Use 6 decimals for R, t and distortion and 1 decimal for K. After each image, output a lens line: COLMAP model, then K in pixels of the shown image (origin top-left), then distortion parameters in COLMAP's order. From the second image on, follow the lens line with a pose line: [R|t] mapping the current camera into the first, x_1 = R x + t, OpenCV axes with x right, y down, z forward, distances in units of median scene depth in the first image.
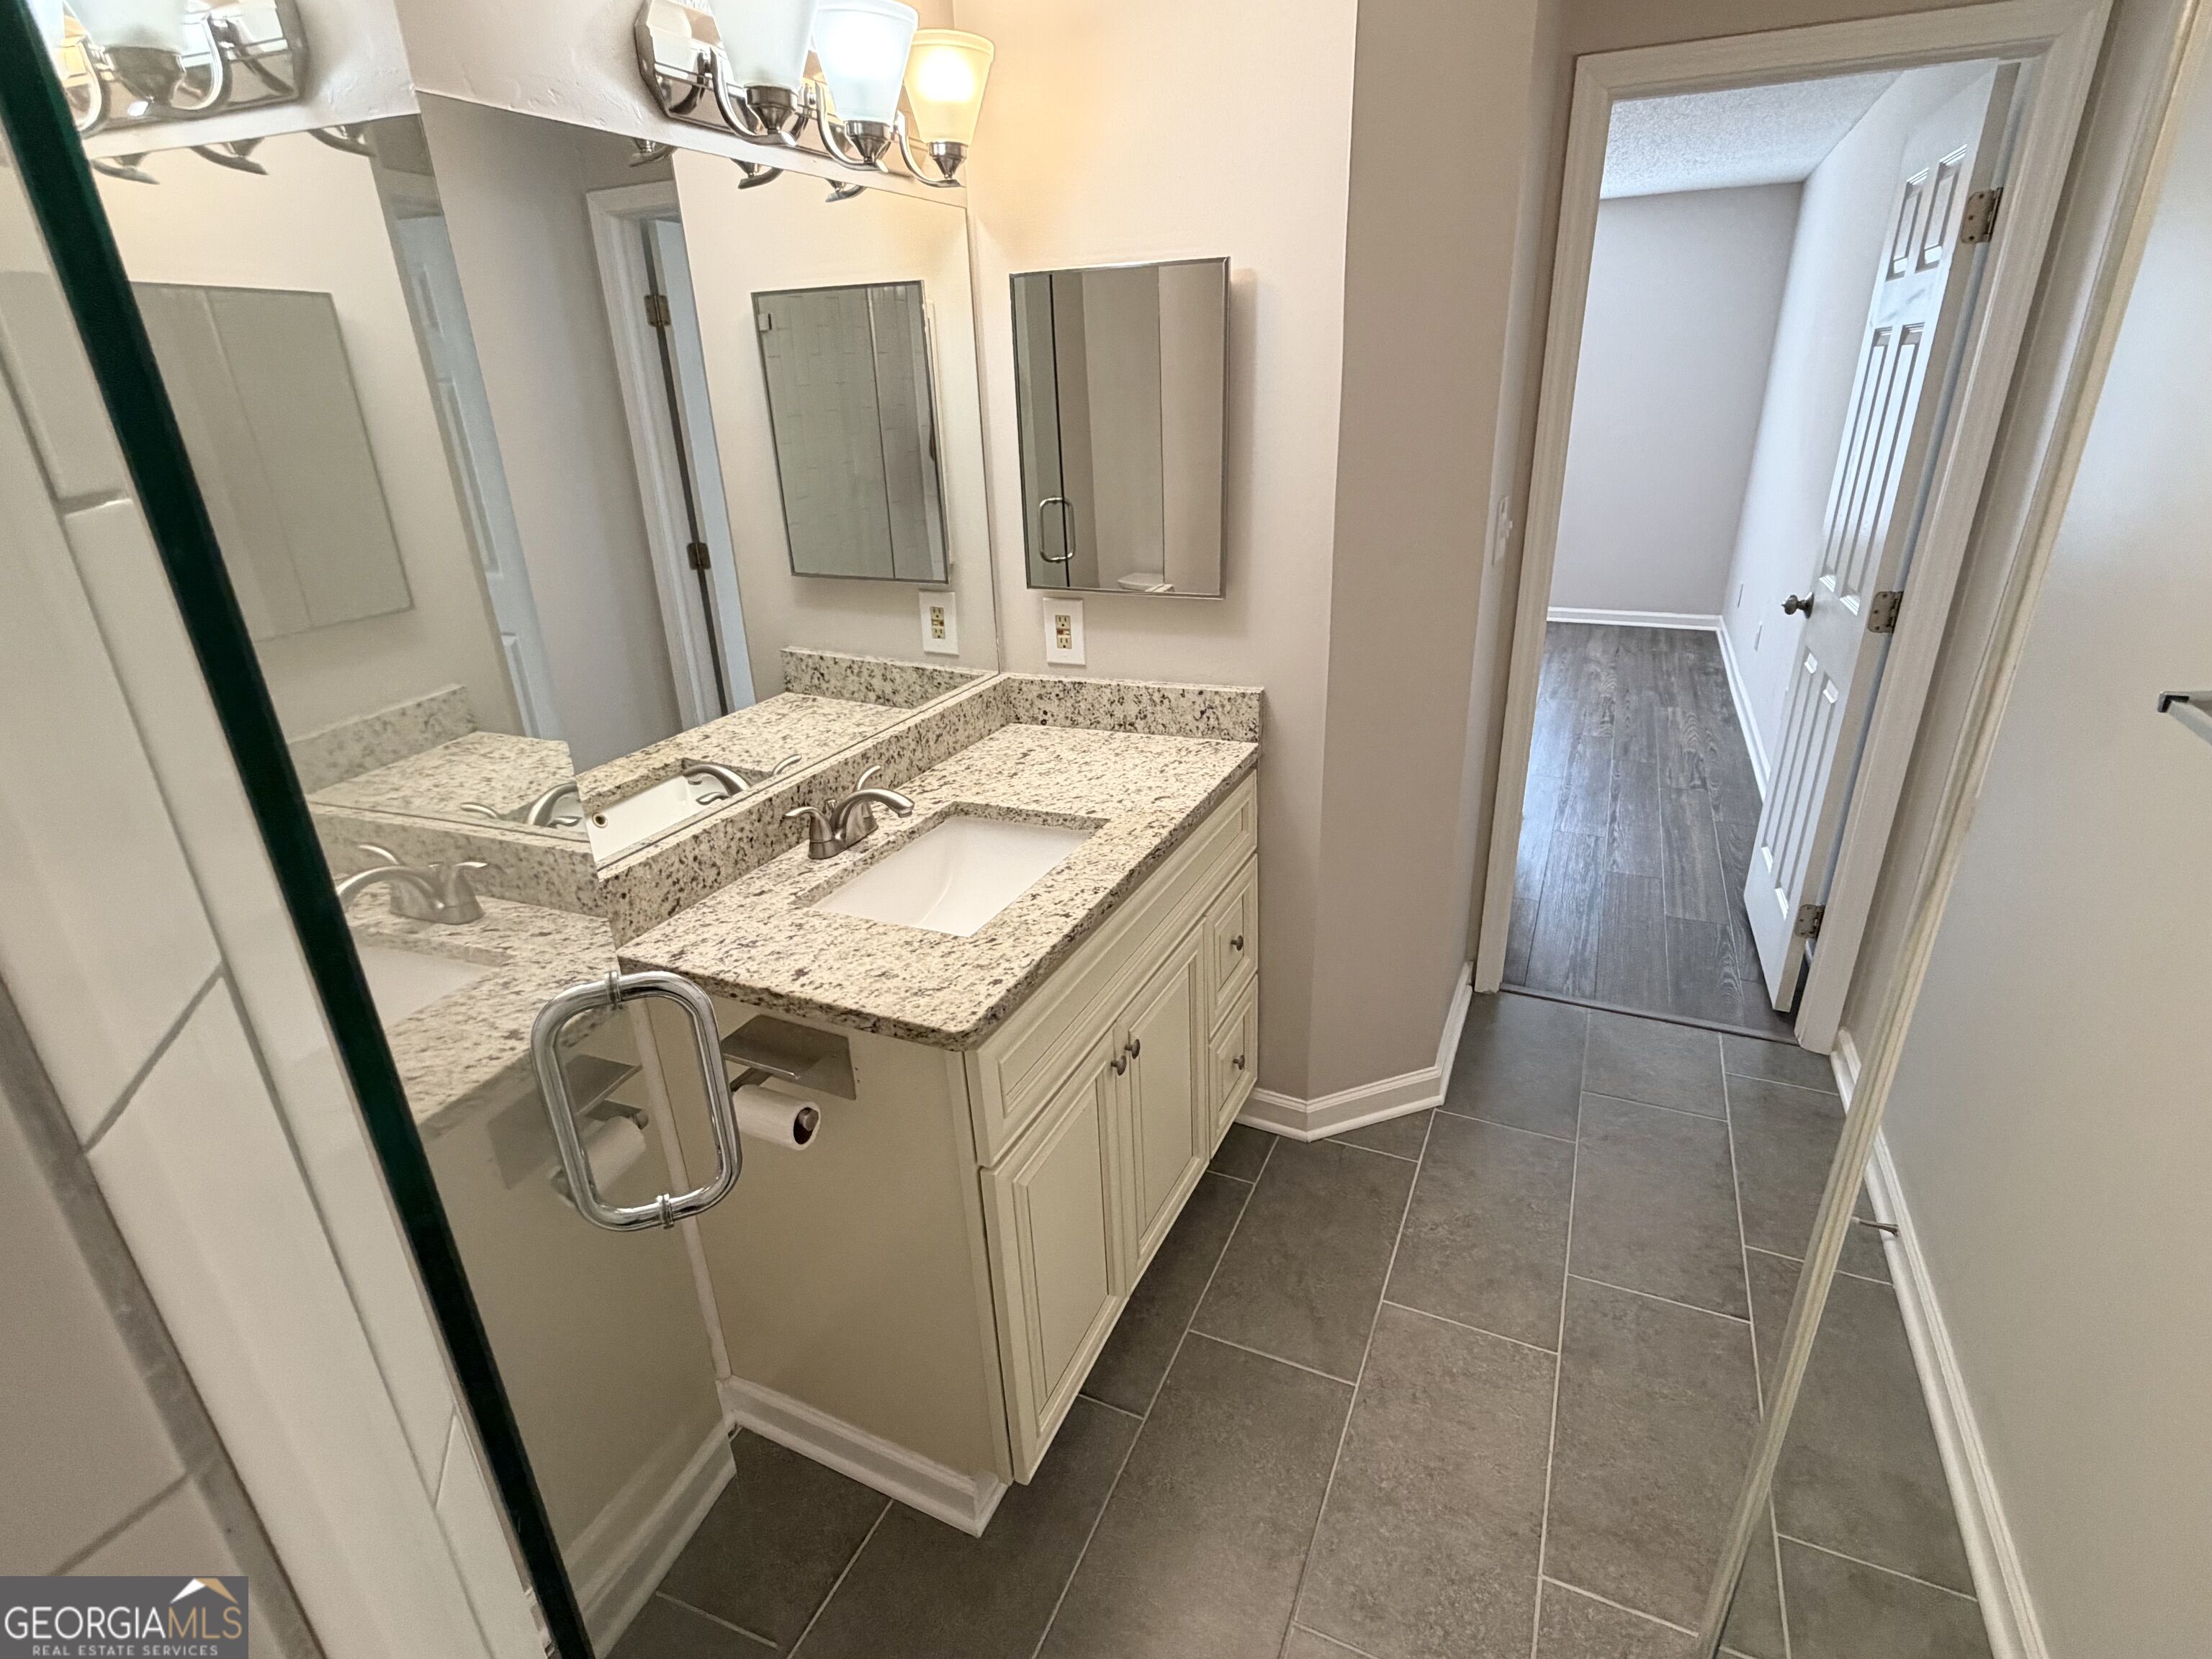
lens RADIAL K [[1080.1, 0, 1105.2], [0, 1080.1, 829.4], [0, 0, 1]] dist [-0.003478, 0.000002]
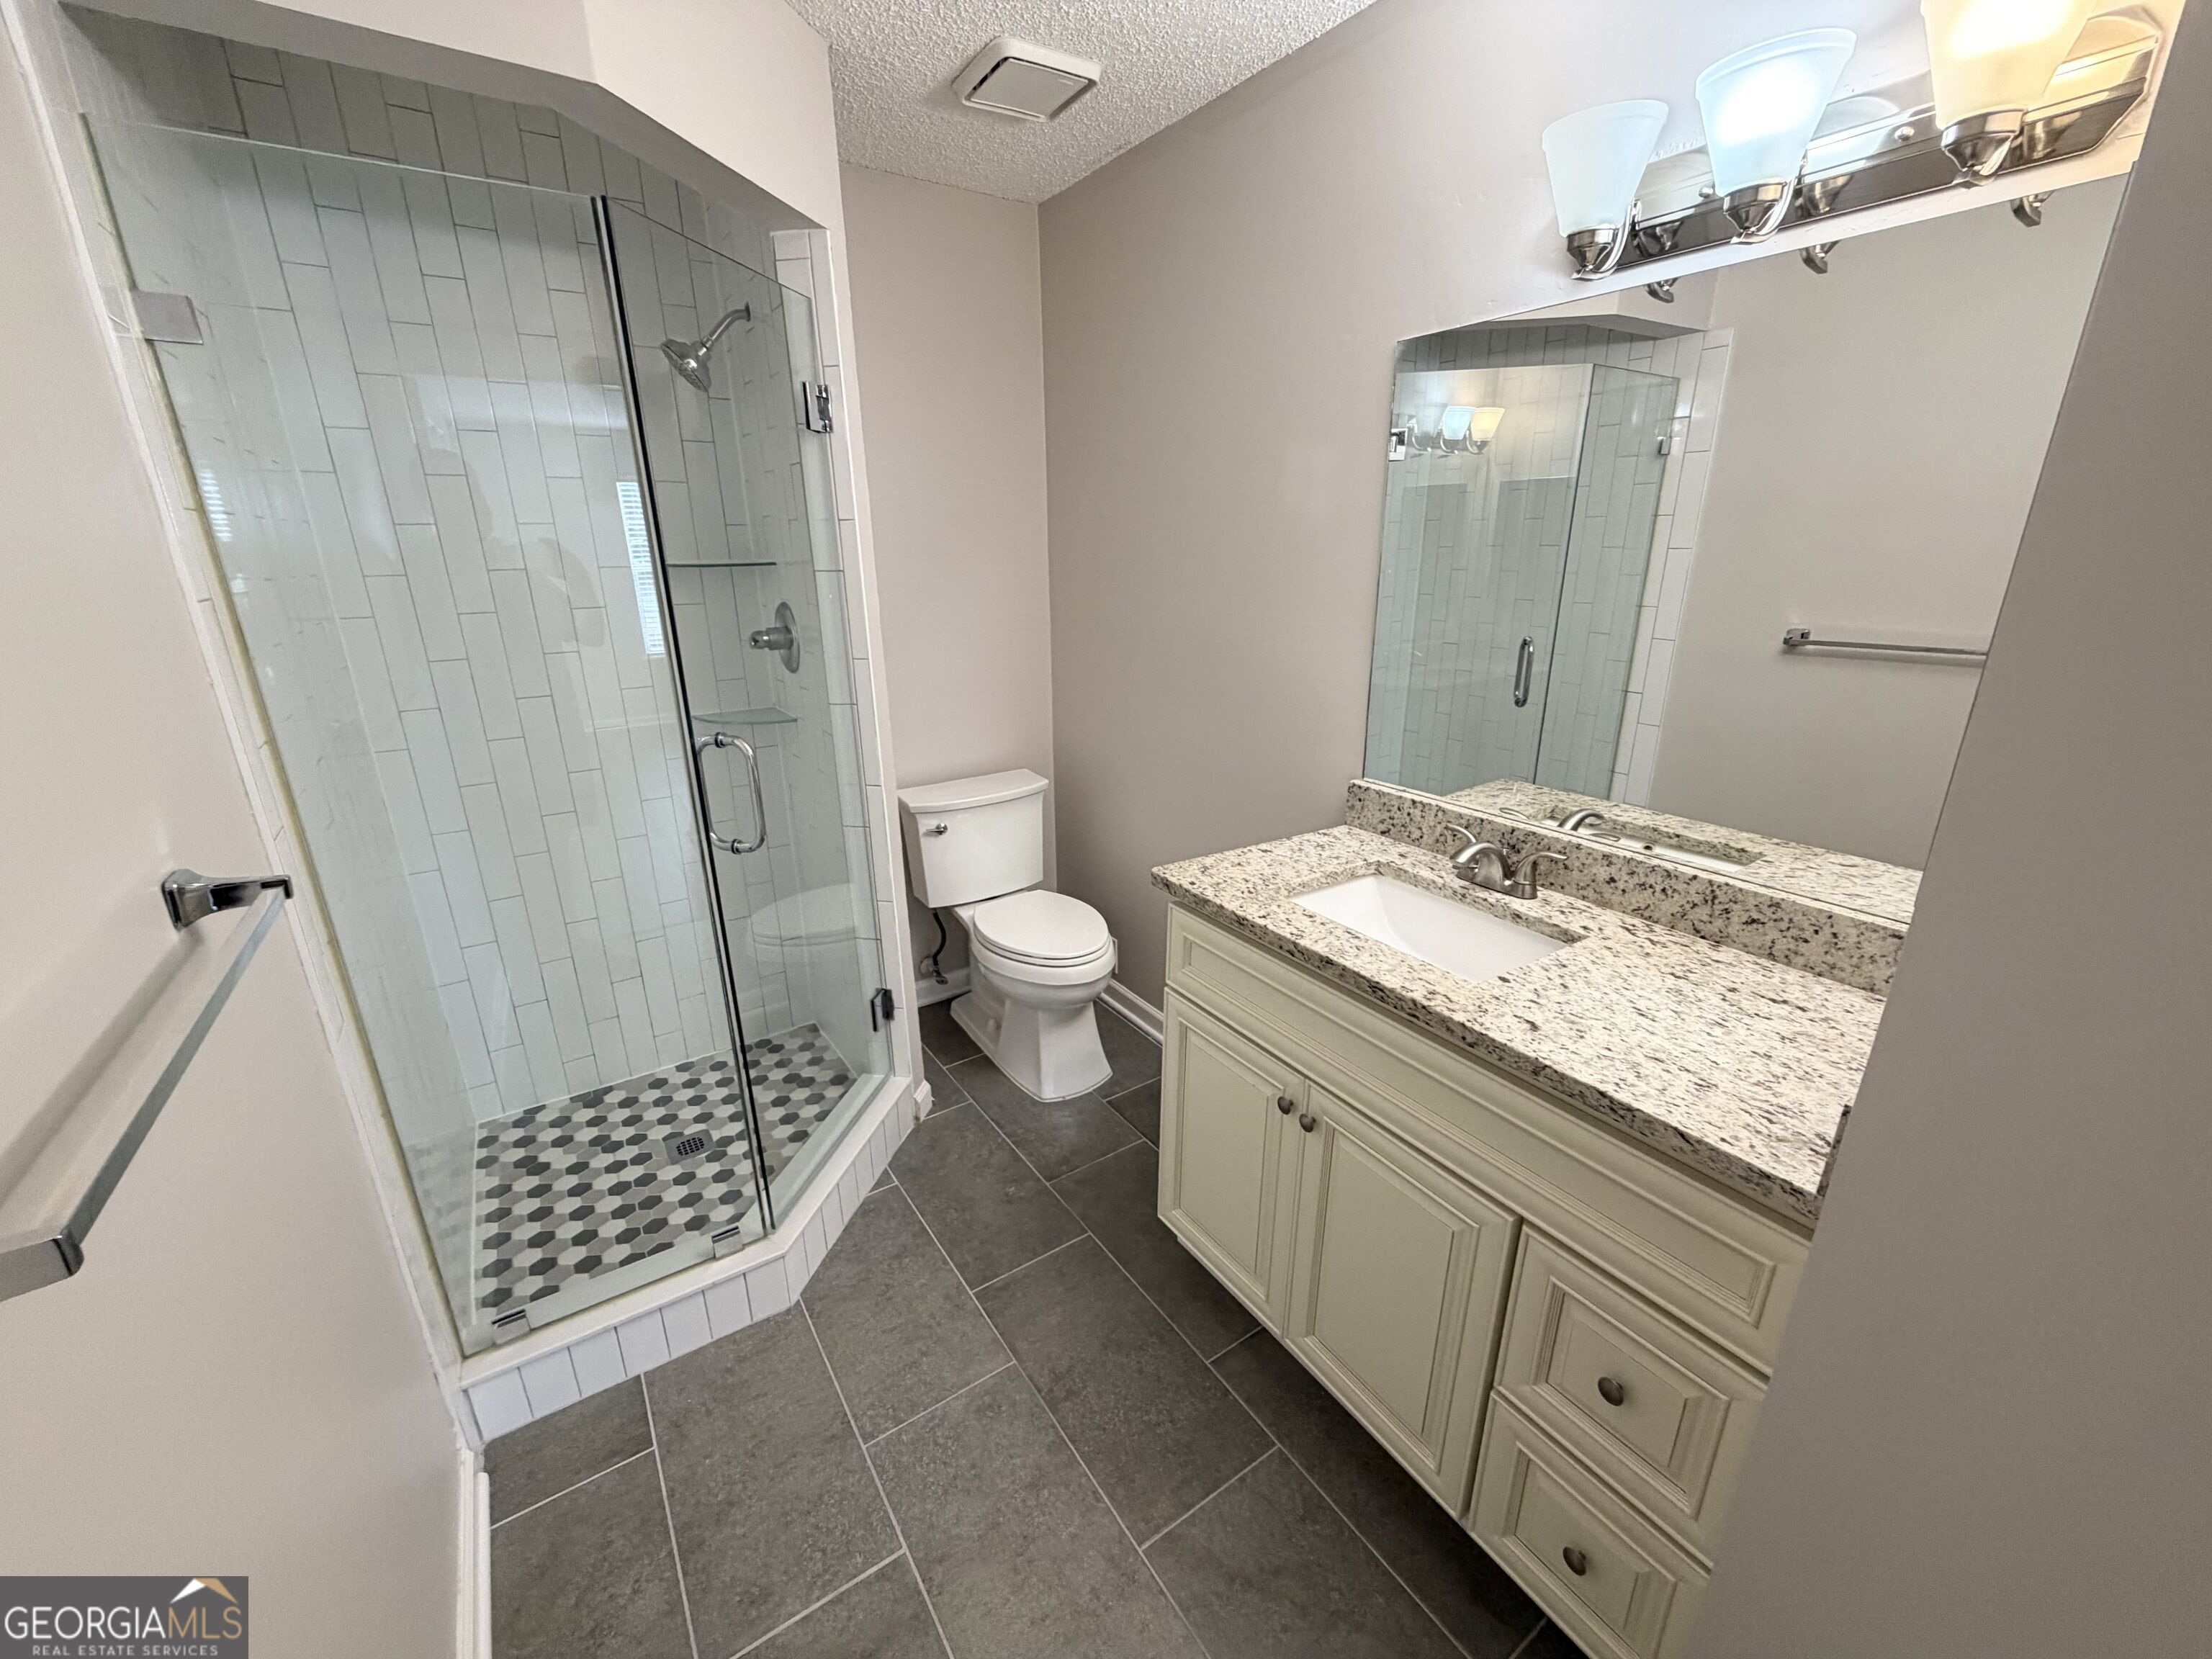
lens RADIAL K [[889.7, 0, 1106.0], [0, 889.7, 837.5], [0, 0, 1]] dist [-0.002329, 0.000066]
pose [[-0.527940, 0.303096, -0.793355, 0.730097], [-0.300935, 0.806774, 0.508481, -0.398093], [0.794177, 0.507196, -0.334716, 1.000005]]
